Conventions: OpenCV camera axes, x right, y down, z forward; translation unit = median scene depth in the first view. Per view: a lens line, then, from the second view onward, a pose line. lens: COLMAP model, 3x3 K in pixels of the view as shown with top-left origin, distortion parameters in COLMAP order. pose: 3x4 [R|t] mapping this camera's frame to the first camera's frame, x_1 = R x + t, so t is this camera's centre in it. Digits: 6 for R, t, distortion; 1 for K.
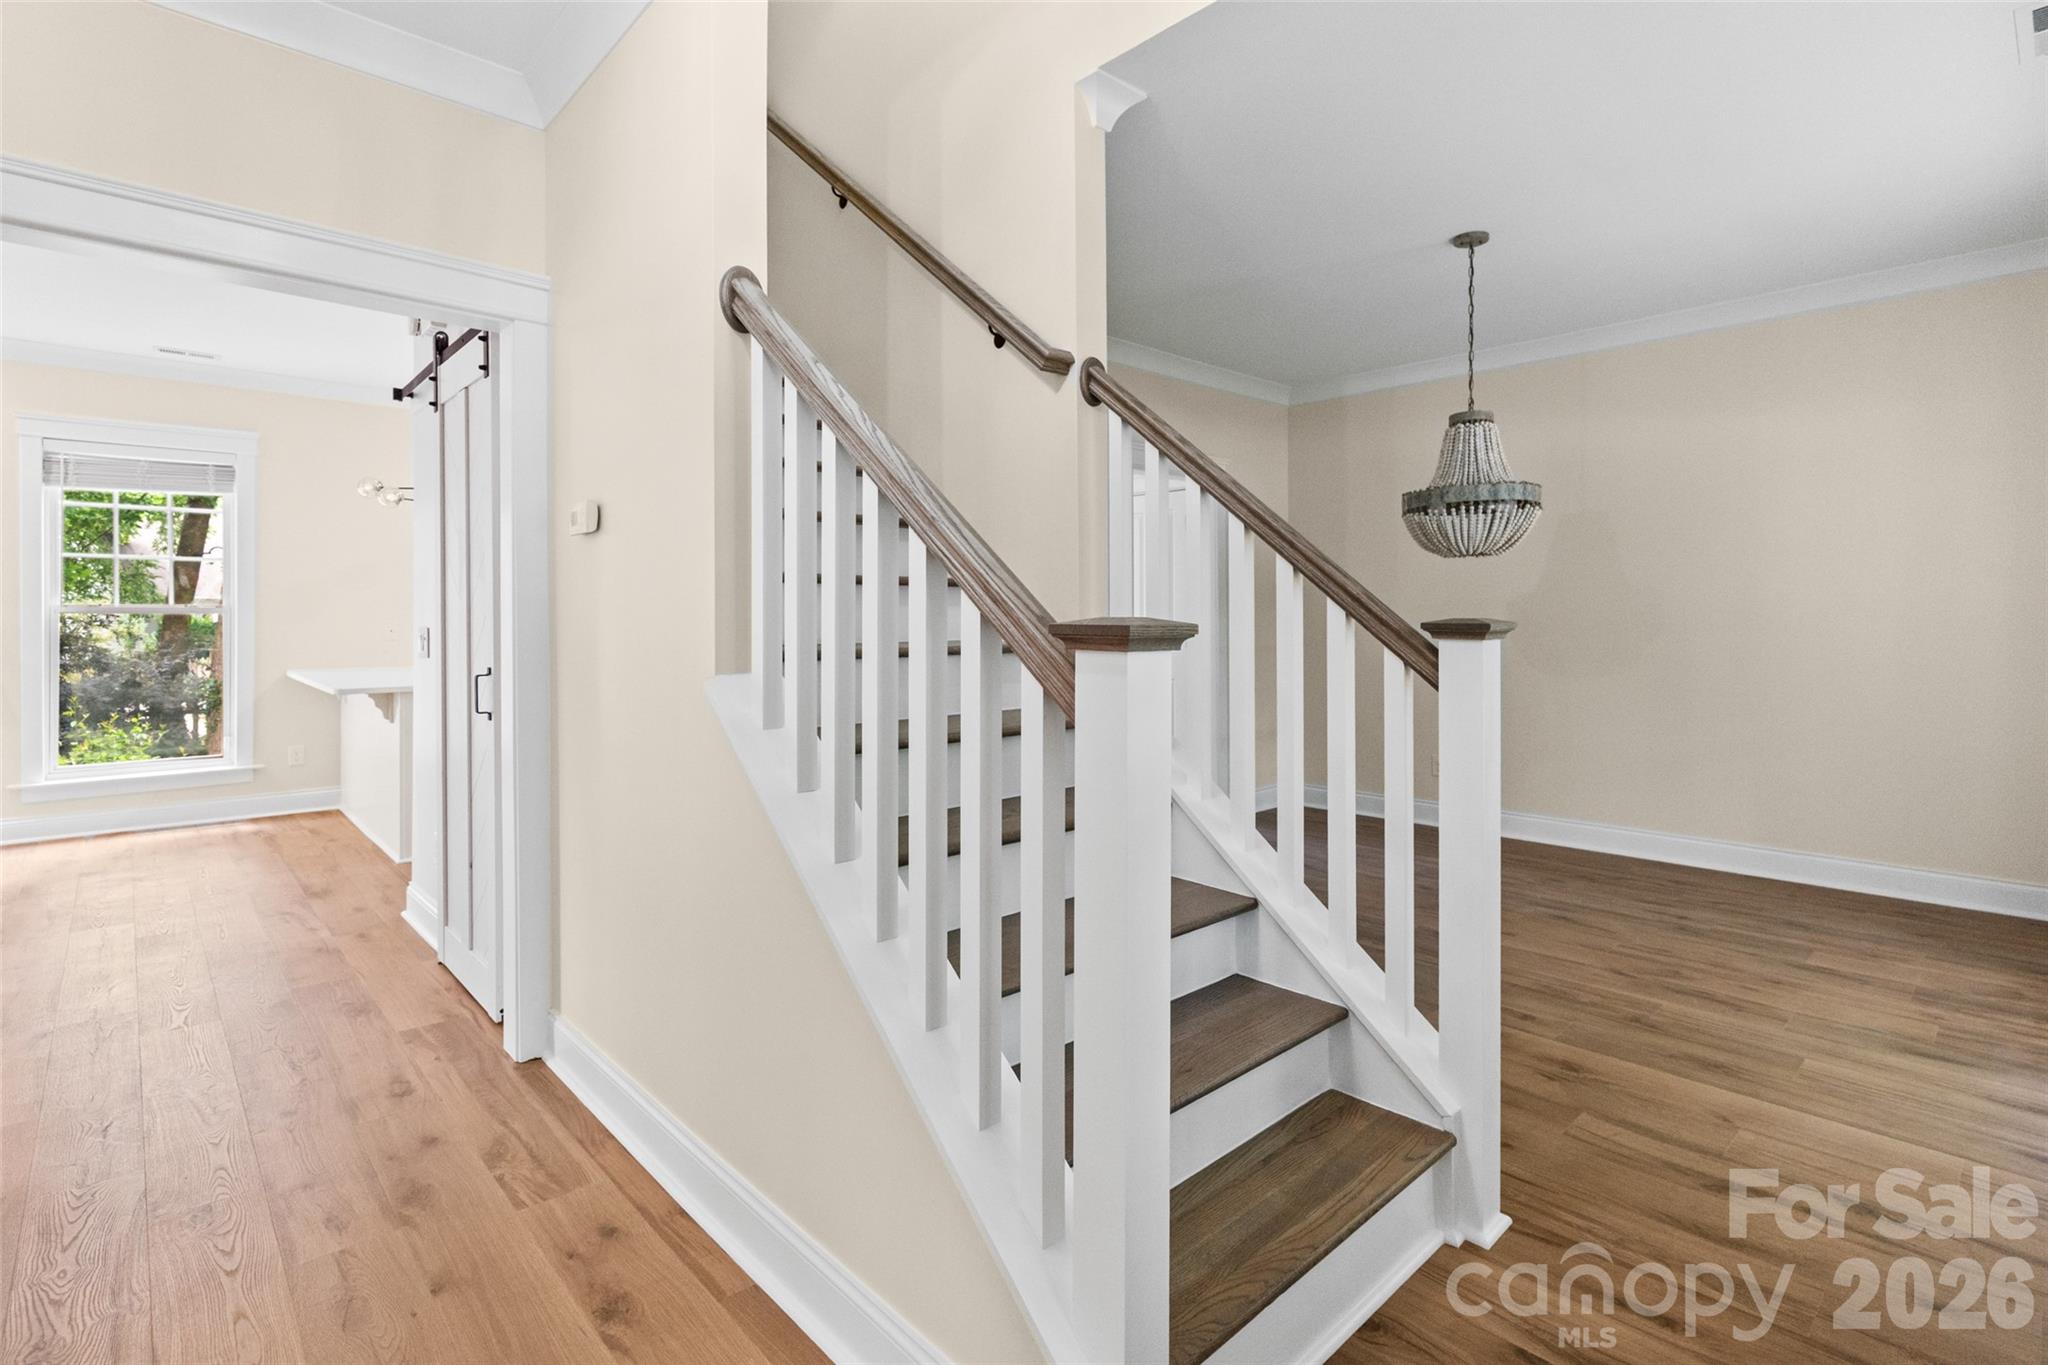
lens RADIAL K [[956.2, 0, 1018.9], [0, 956.2, 619.3], [0, 0, 1]] dist [-0.008087, 0.001970]
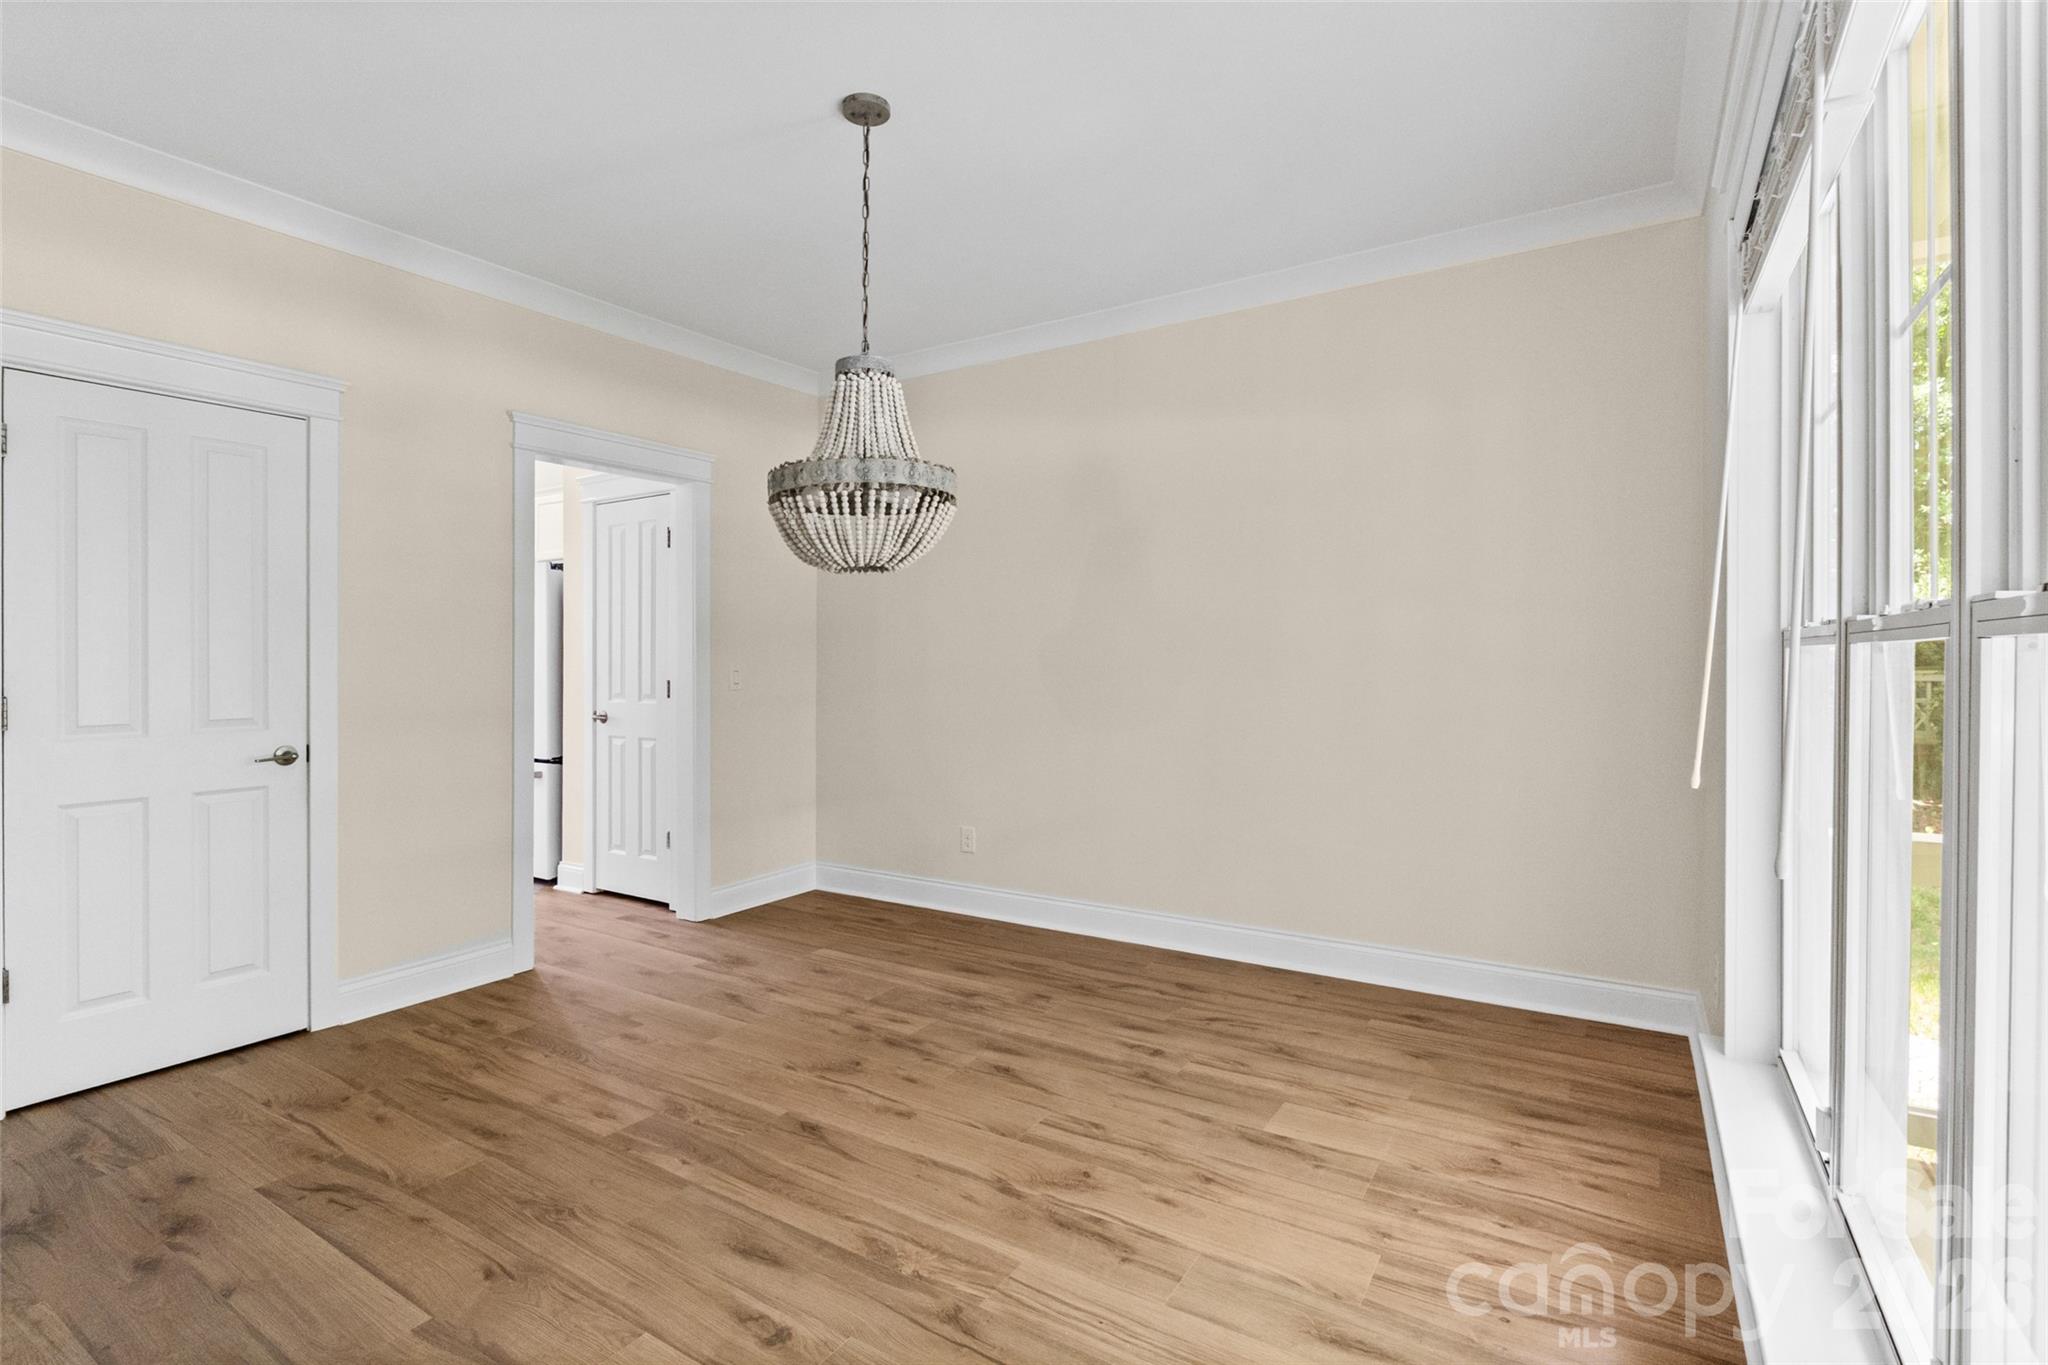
lens RADIAL K [[956.2, 0, 1027.5], [0, 956.2, 655.7], [0, 0, 1]] dist [-0.008087, 0.001970]
pose [[0.965128, 0.000703, 0.261778, 0.422105], [-0.001451, 0.999995, 0.002664, -0.005013], [-0.261775, -0.002951, 0.965124, 0.313688]]
